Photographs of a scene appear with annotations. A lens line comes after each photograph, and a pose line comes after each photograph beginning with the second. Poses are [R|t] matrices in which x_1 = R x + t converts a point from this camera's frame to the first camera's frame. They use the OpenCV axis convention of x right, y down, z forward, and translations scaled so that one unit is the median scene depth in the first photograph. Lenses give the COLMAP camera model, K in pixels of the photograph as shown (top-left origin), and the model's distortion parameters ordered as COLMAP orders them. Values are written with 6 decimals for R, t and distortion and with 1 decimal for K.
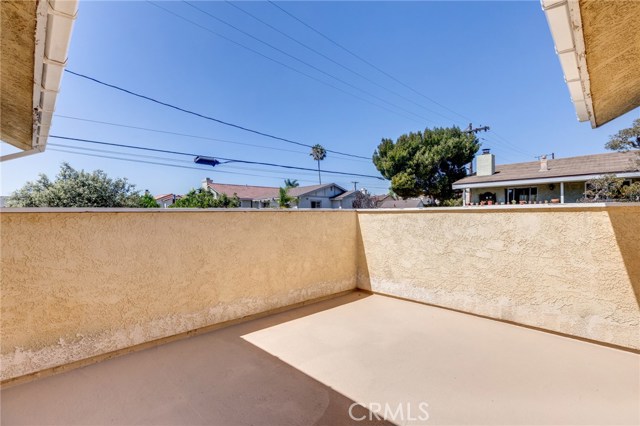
lens RADIAL K [[289.2, 0, 319.0], [0, 289.2, 216.1], [0, 0, 1]] dist [0.001543, 0.000702]
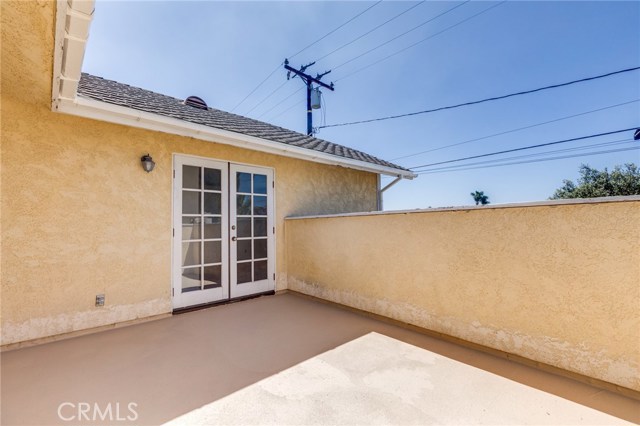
lens RADIAL K [[289.2, 0, 319.1], [0, 289.2, 212.3], [0, 0, 1]] dist [0.001543, 0.000702]
pose [[-0.026441, -0.036208, -0.998994, 0.682330], [0.007478, 0.999309, -0.036417, 0.013221], [0.999622, -0.008433, -0.026152, 0.698603]]
